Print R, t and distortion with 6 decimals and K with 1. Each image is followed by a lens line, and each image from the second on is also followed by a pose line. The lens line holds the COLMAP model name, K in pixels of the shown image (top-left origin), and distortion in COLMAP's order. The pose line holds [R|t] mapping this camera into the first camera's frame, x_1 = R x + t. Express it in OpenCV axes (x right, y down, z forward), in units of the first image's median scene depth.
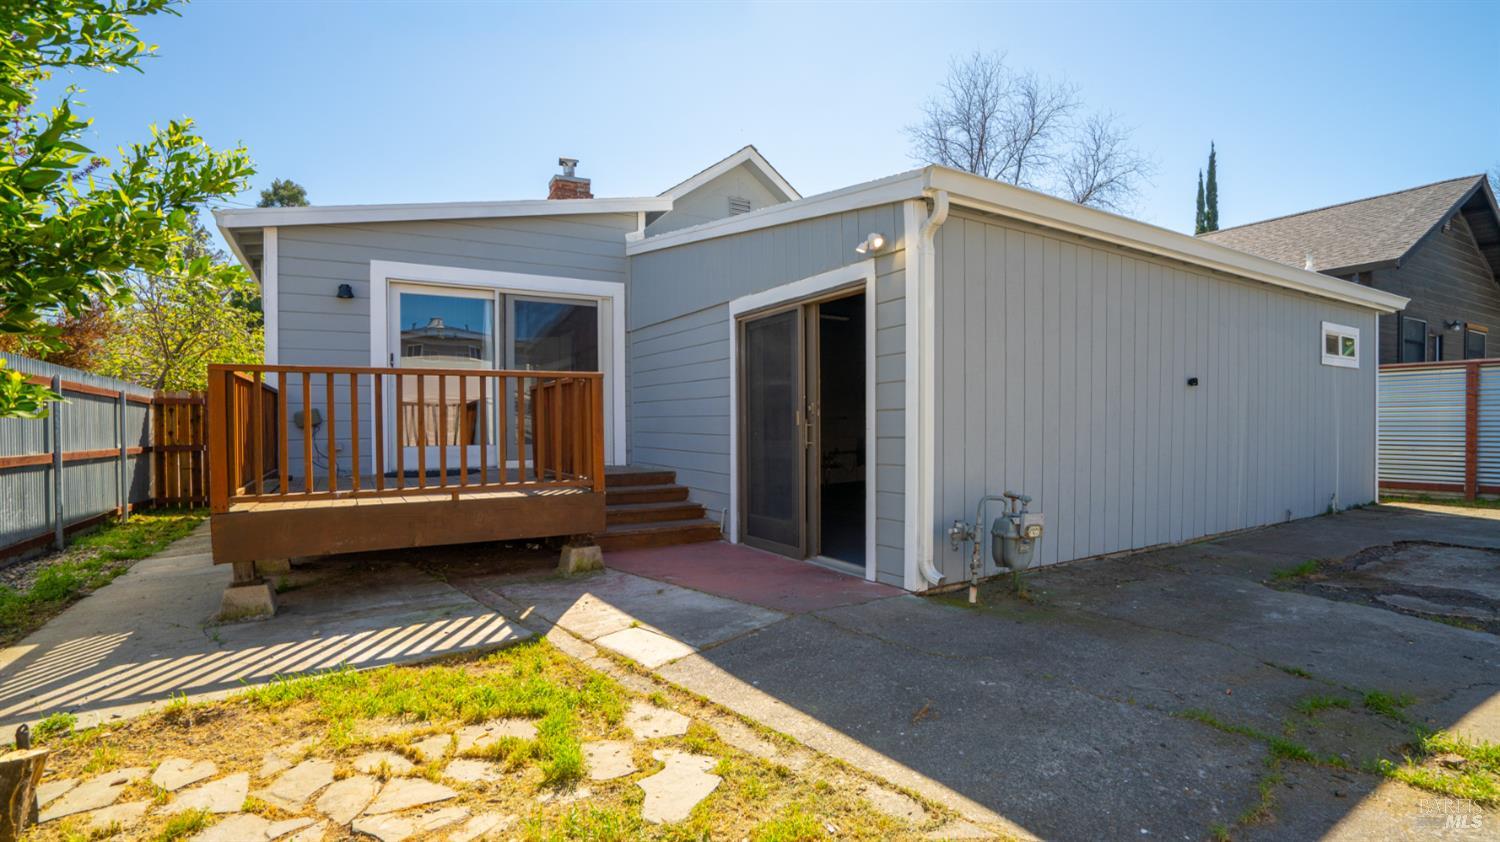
lens RADIAL K [[686.6, 0, 748.6], [0, 686.6, 431.6], [0, 0, 1]] dist [-0.052915, 0.020324]
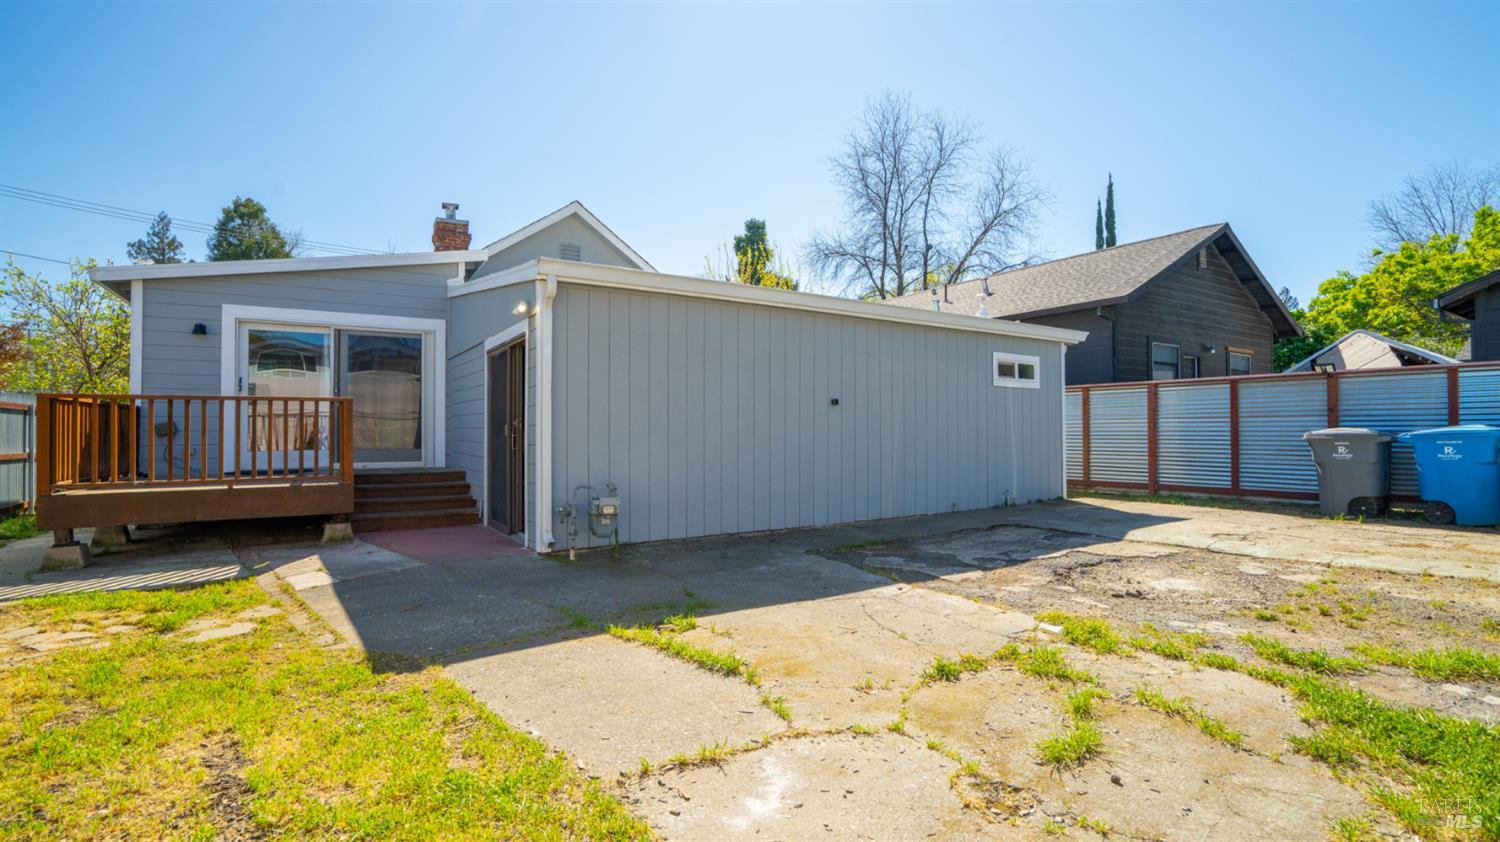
lens RADIAL K [[672.8, 0, 750.0], [0, 672.8, 421.0], [0, 0, 1]] dist [-0.049004, 0.014390]
pose [[0.999457, 0.001635, 0.032915, 0.330288], [-0.000795, 0.999674, -0.025528, -0.002916], [-0.032946, 0.025488, 0.999132, -0.218303]]
